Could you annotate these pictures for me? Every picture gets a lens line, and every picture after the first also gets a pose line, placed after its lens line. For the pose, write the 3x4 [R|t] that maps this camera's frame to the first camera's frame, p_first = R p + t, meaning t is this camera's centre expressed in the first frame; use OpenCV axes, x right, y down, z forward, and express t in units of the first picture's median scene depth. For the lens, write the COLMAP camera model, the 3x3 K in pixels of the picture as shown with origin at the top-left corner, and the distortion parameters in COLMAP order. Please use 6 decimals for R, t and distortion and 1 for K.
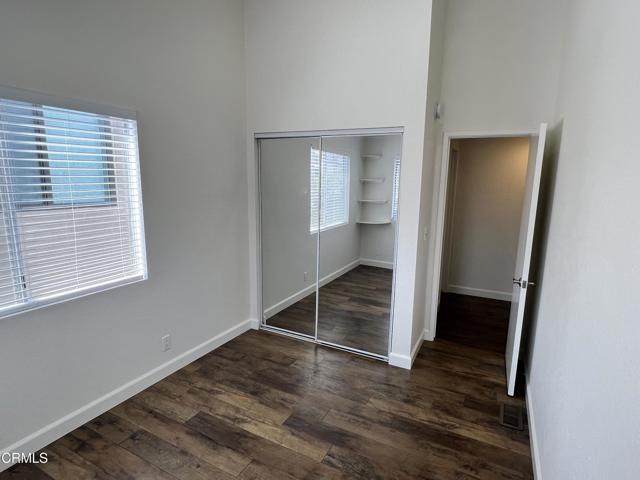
lens RADIAL K [[348.1, 0, 320.0], [0, 348.1, 240.0], [0, 0, 1]] dist [0.002268, 0.000149]
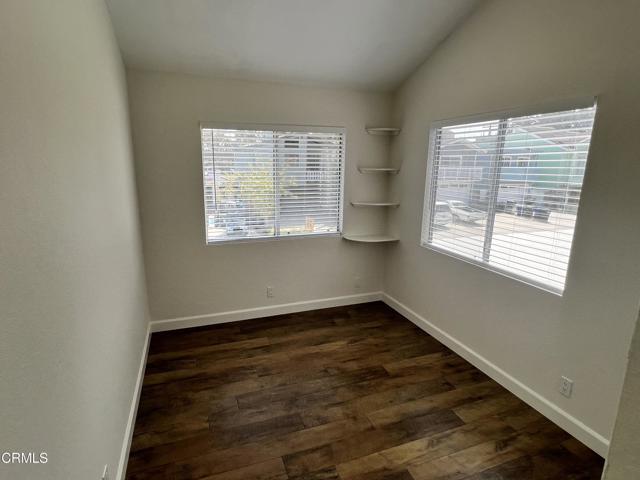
lens RADIAL K [[348.1, 0, 320.0], [0, 348.1, 240.0], [0, 0, 1]] dist [0.002268, 0.000149]
pose [[-0.667188, 0.122531, -0.734742, 0.573597], [-0.166872, 0.936721, 0.307744, -0.202901], [0.725957, 0.327931, -0.604523, 1.177046]]
